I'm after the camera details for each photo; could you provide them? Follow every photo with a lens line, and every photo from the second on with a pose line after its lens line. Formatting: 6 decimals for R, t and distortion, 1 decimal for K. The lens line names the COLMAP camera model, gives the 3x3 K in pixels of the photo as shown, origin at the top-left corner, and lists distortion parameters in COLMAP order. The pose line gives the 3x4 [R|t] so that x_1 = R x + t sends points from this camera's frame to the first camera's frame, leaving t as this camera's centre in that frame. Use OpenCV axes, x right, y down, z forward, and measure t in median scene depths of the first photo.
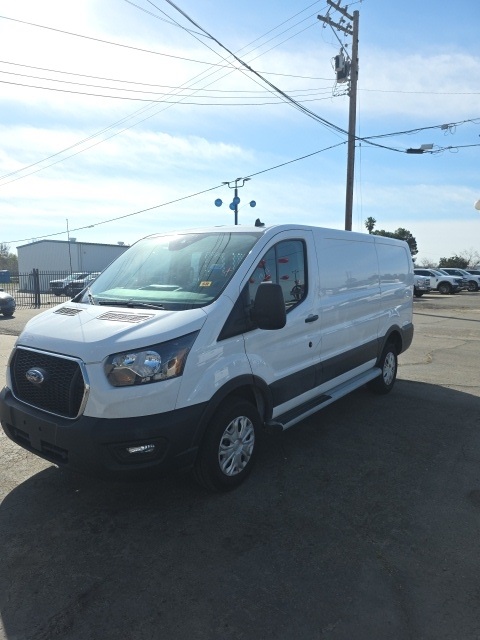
lens RADIAL K [[408.8, 0, 241.7], [0, 408.8, 325.3], [0, 0, 1]] dist [0.002674, -0.000985]
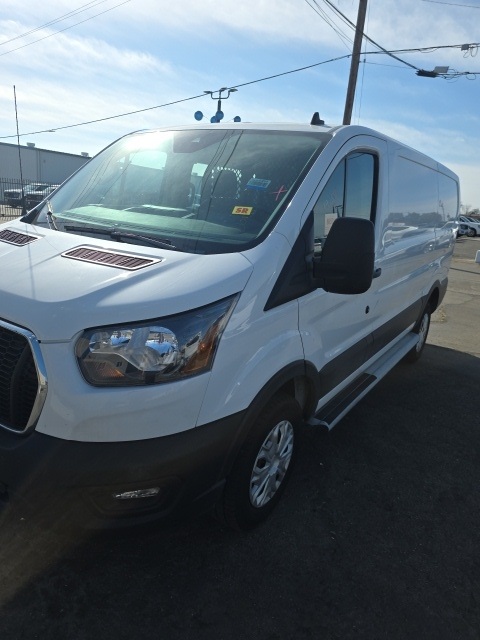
lens RADIAL K [[422.3, 0, 231.9], [0, 422.3, 319.1], [0, 0, 1]] dist [-0.001480, -0.002612]
pose [[0.996092, 0.066290, 0.058357, -0.127838], [-0.074235, 0.986401, 0.146633, -0.031569], [-0.047843, -0.150392, 0.987468, 0.344894]]
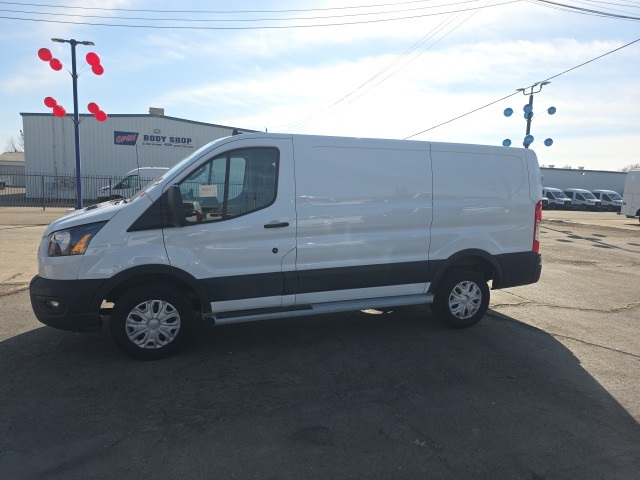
lens RADIAL K [[408.8, 0, 320.0], [0, 408.8, 240.0], [0, 0, 1]] dist [0.002674, -0.000985]
pose [[0.860095, 0.092754, -0.501631, 0.922056], [-0.093353, 0.995344, 0.023981, -0.016044], [0.501520, 0.026203, 0.864749, 0.217186]]
